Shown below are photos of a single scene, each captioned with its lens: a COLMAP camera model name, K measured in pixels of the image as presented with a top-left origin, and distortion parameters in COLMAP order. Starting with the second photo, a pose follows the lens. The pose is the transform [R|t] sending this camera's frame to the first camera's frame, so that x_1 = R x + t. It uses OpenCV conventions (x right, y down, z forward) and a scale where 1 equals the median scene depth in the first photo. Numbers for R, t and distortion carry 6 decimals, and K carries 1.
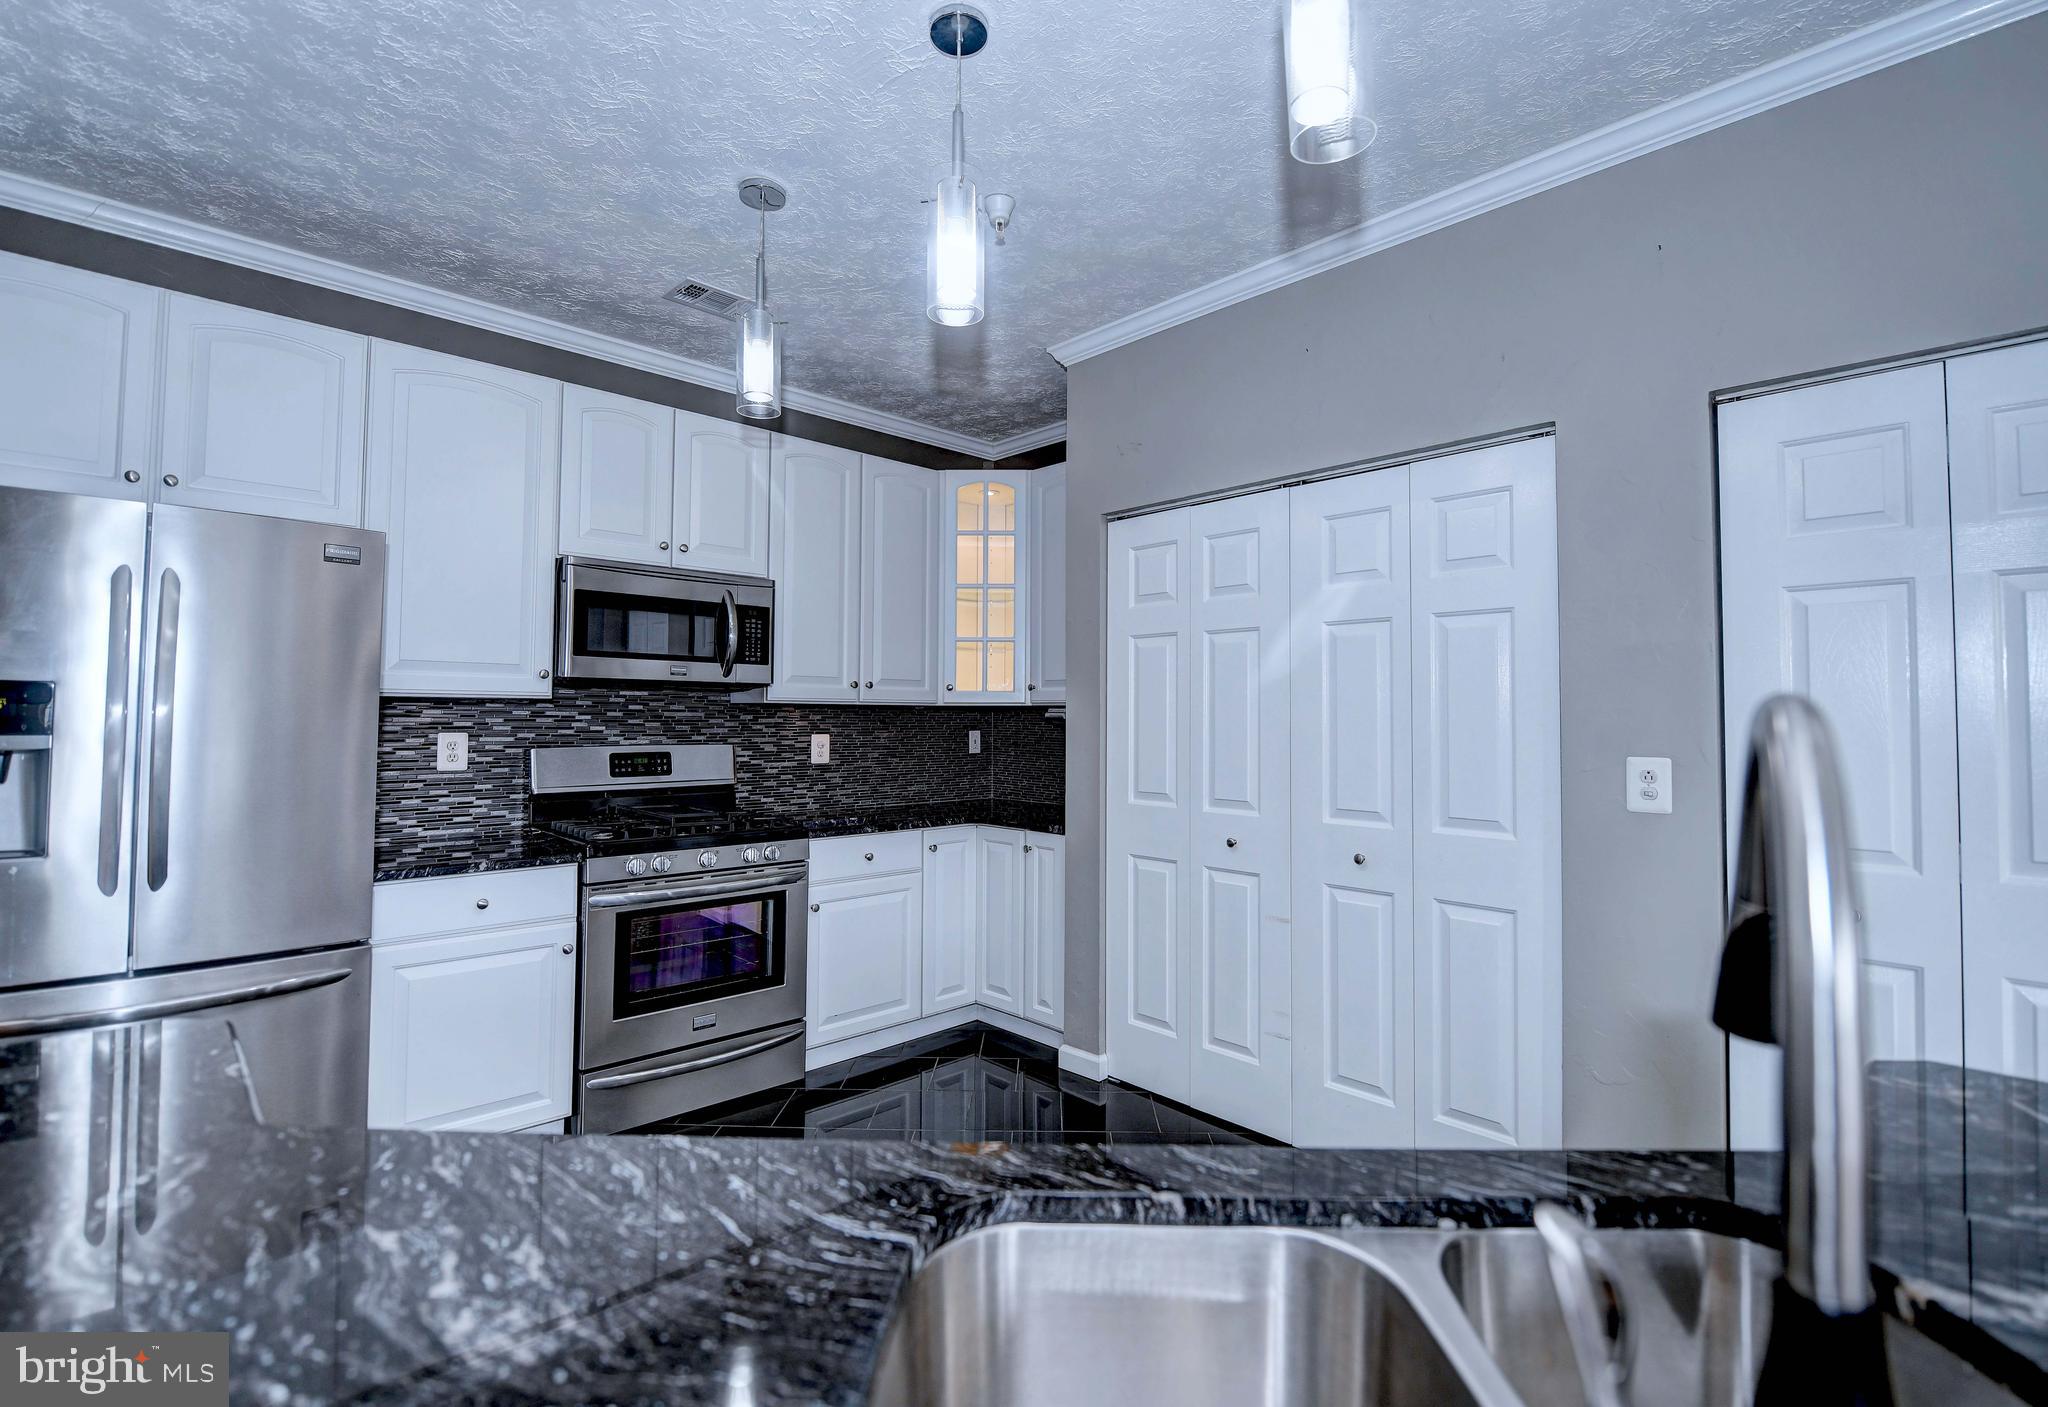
lens RADIAL K [[929.6, 0, 1022.9], [0, 929.6, 683.9], [0, 0, 1]] dist [0.002904, 0.000078]
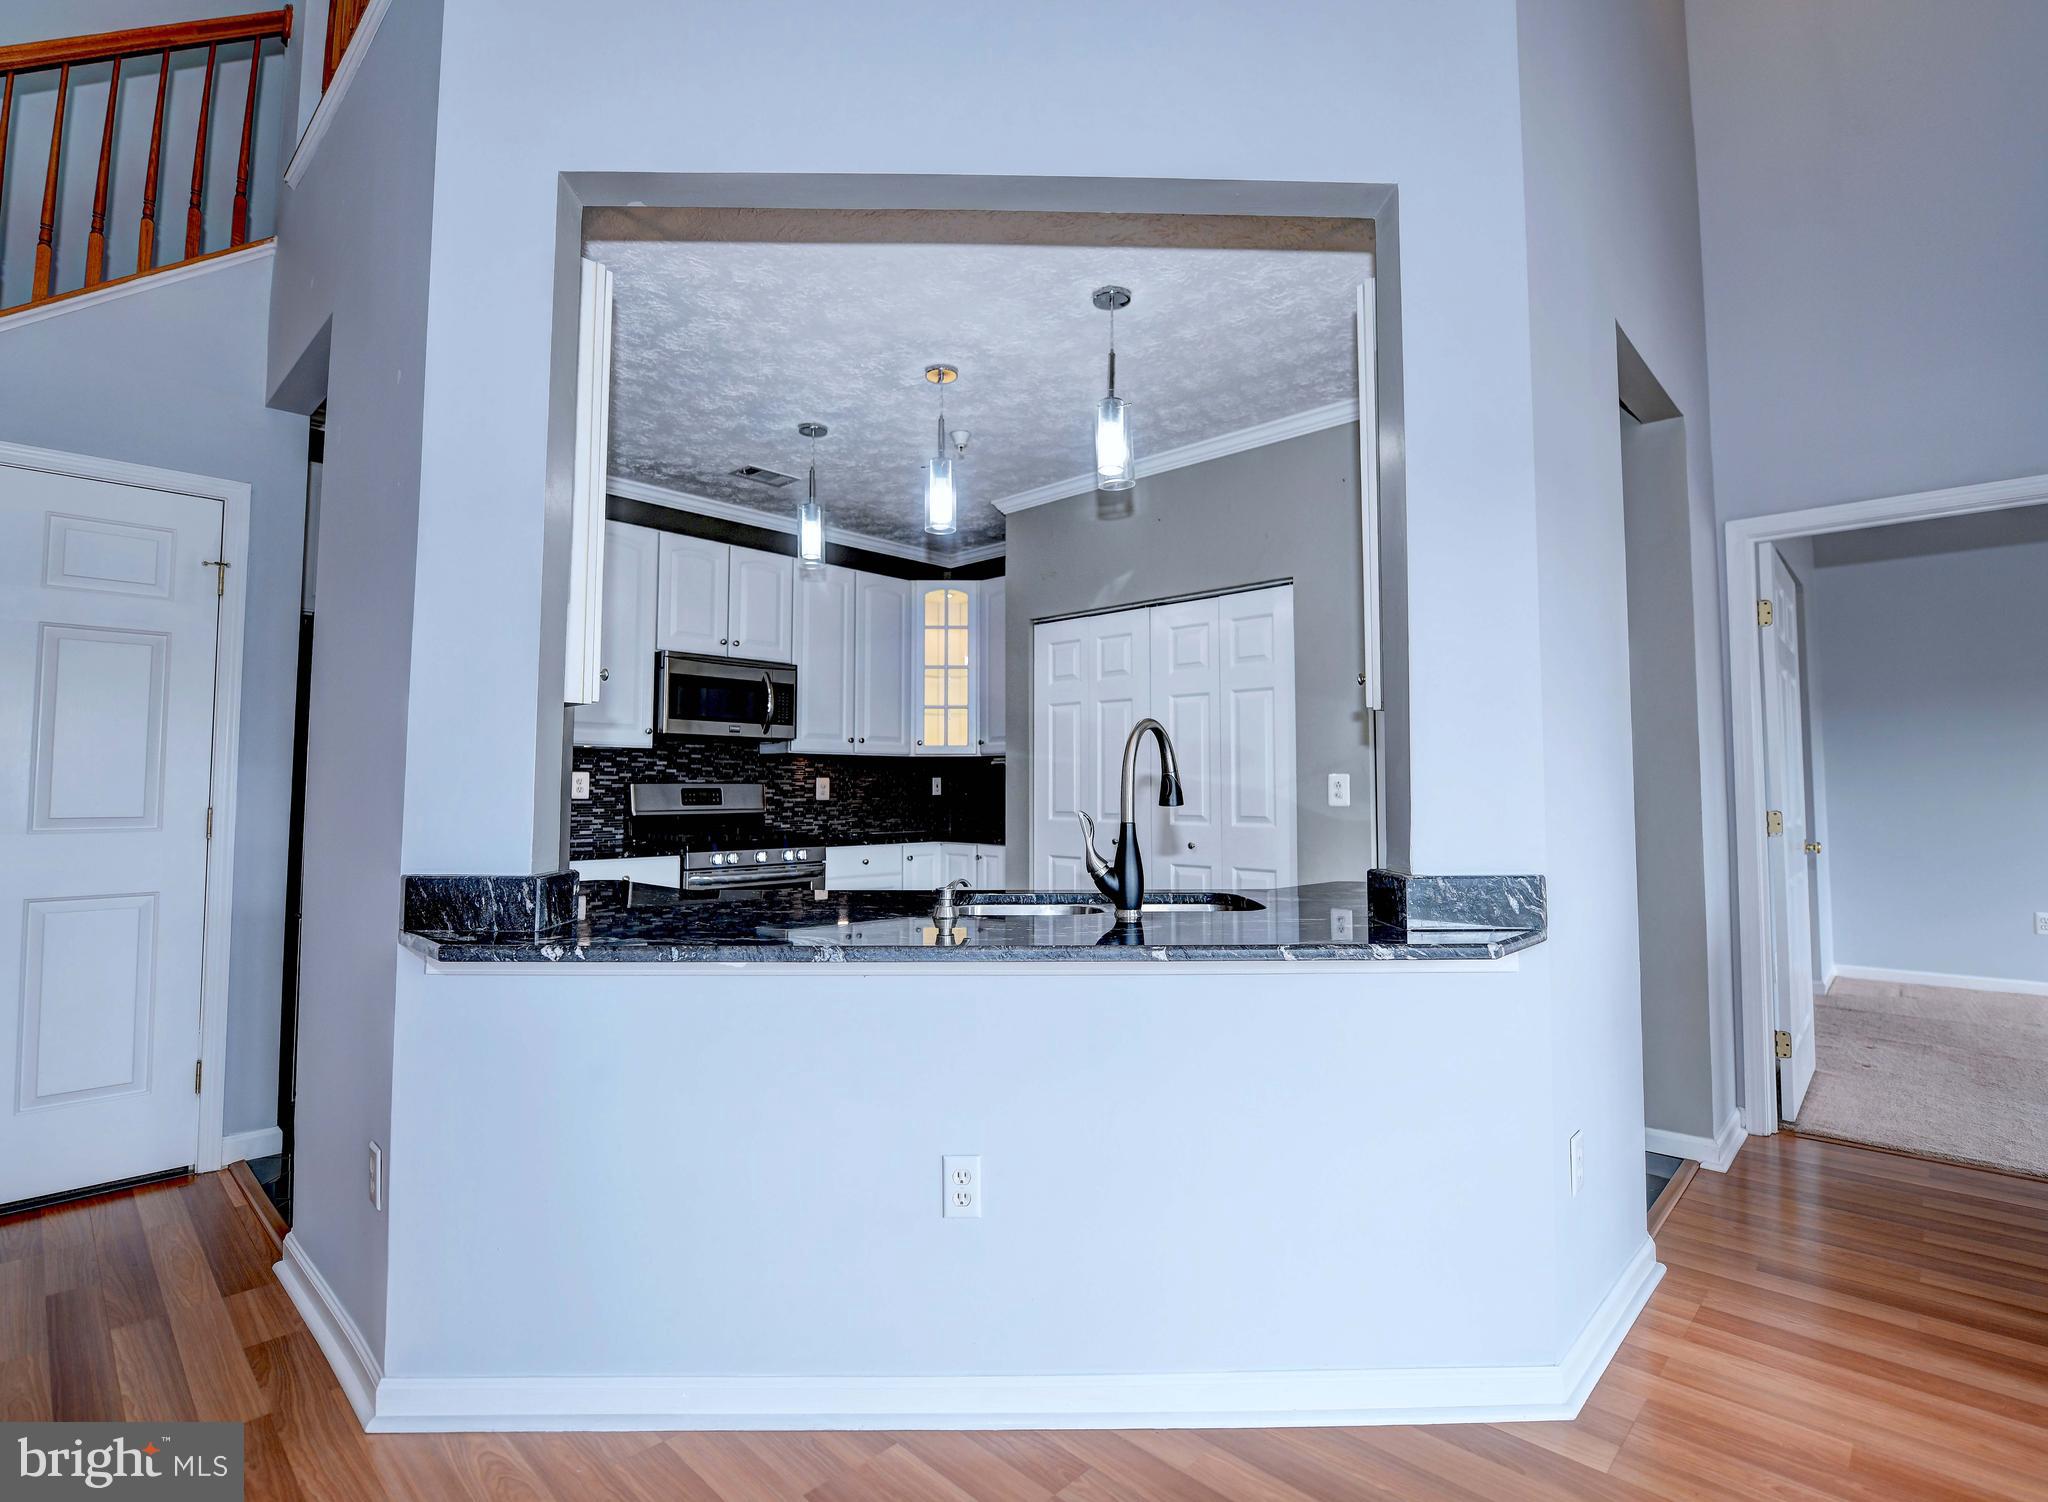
lens RADIAL K [[980.2, 0, 1013.3], [0, 980.2, 743.8], [0, 0, 1]] dist [-0.010369, -0.001995]
pose [[0.998940, -0.003755, 0.045881, -0.010289], [0.004203, 0.999944, -0.009663, 0.023193], [-0.045842, 0.009846, 0.998900, -0.490590]]
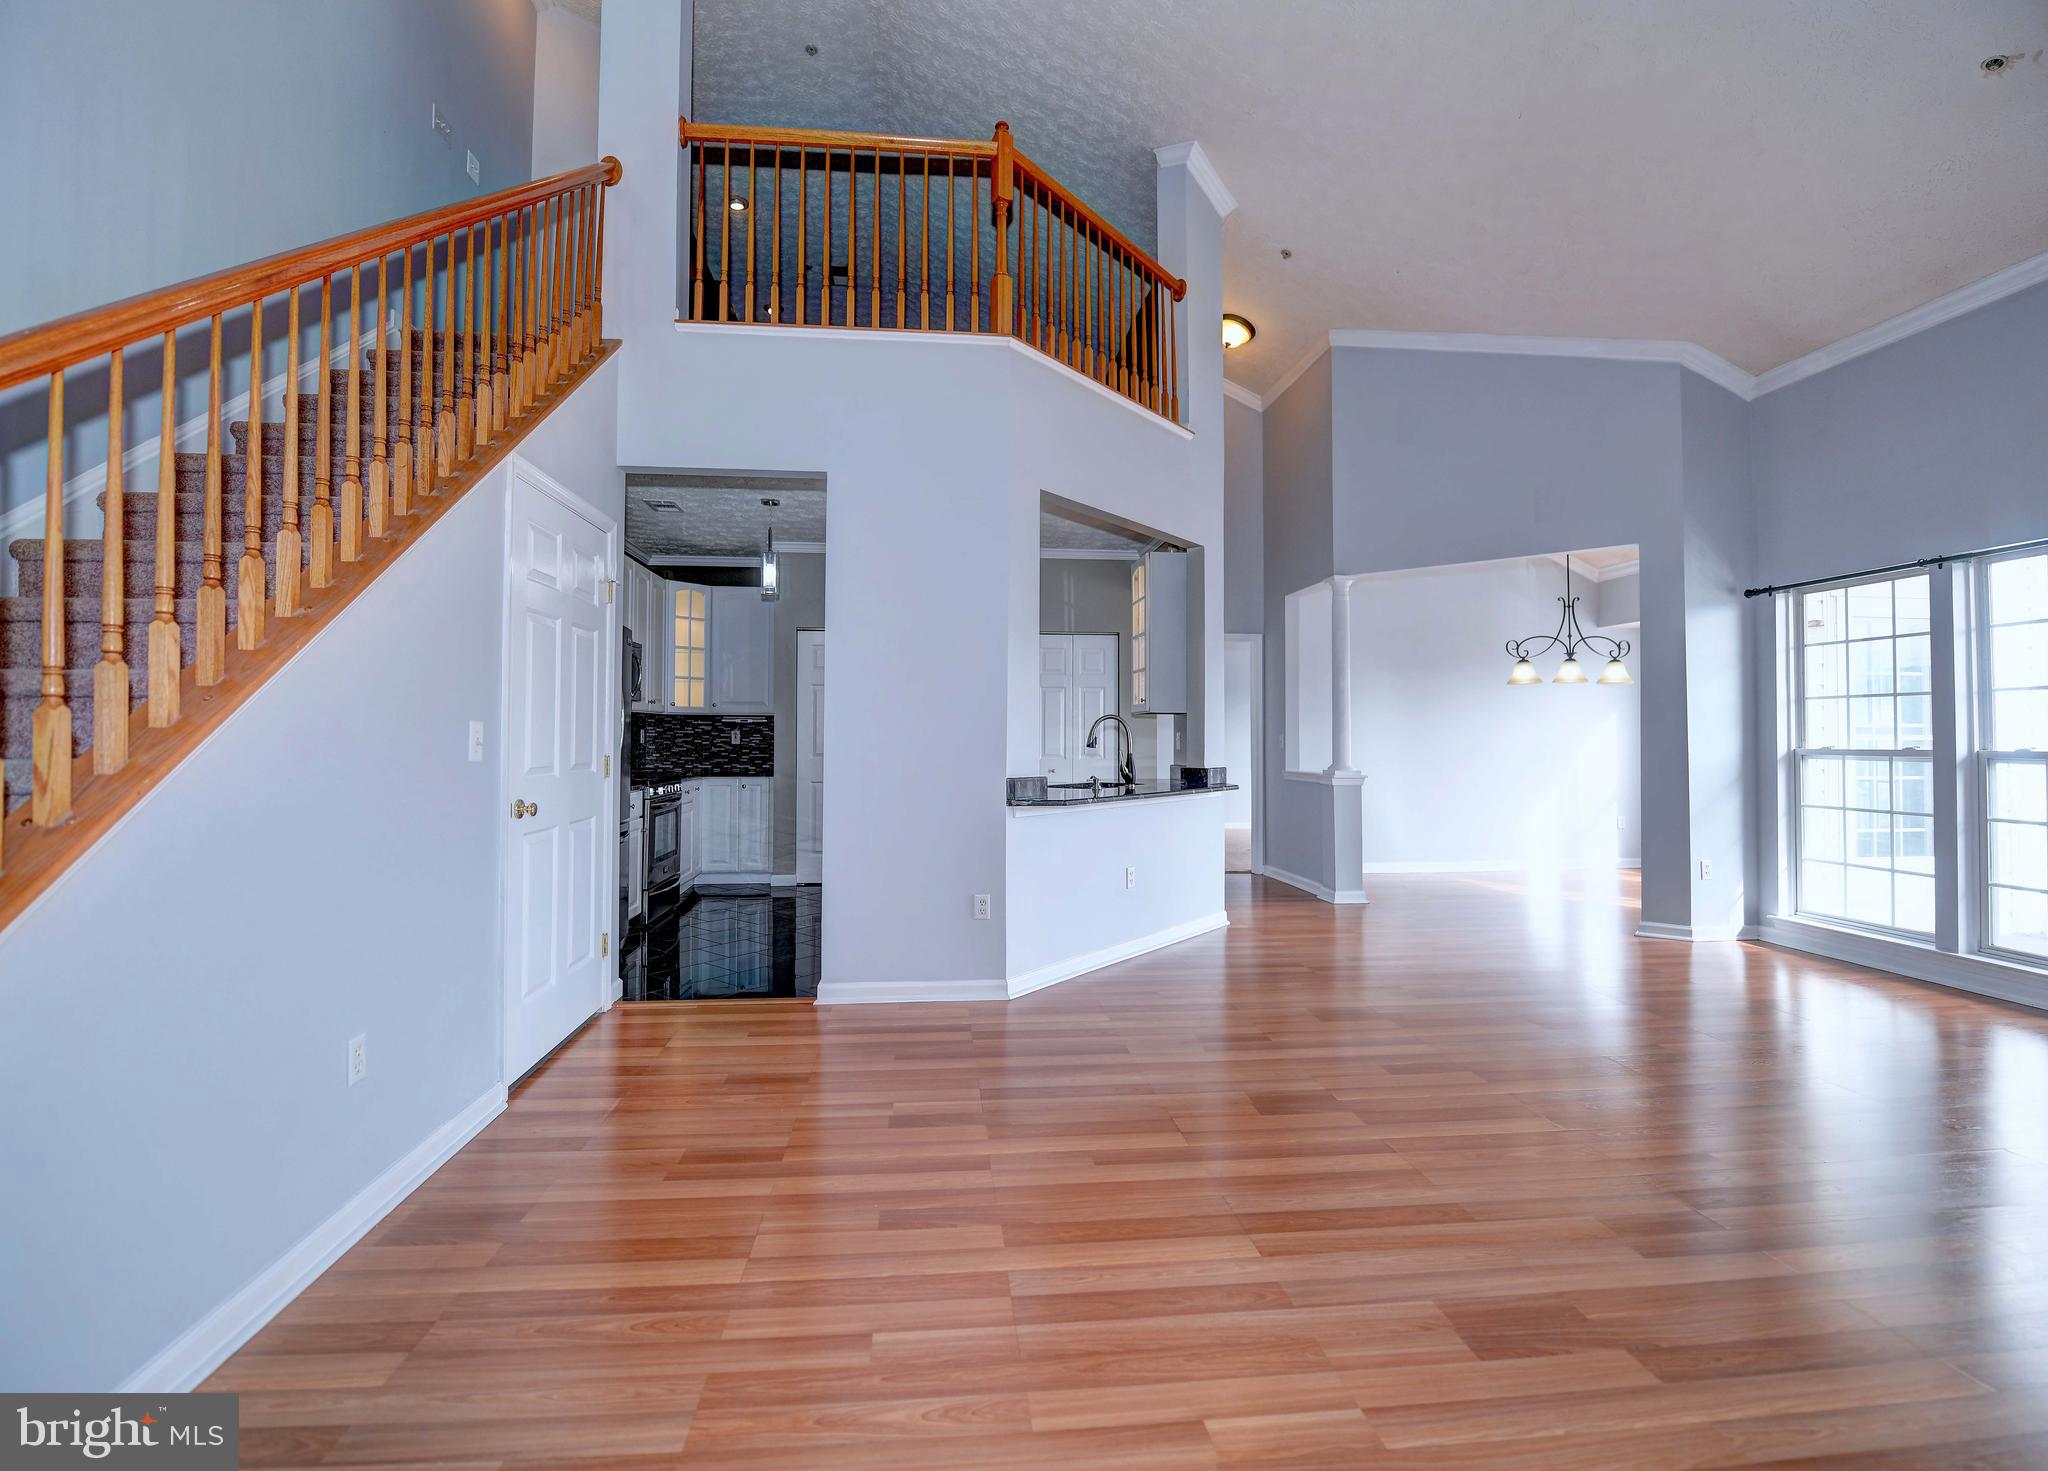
lens RADIAL K [[915.4, 0, 1003.8], [0, 915.4, 718.1], [0, 0, 1]] dist [-0.013747, -0.001689]
pose [[0.614305, 0.010390, 0.789000, -1.261279], [-0.026913, 0.999607, 0.007791, -0.000736], [-0.788610, -0.026021, 0.614343, -0.677961]]
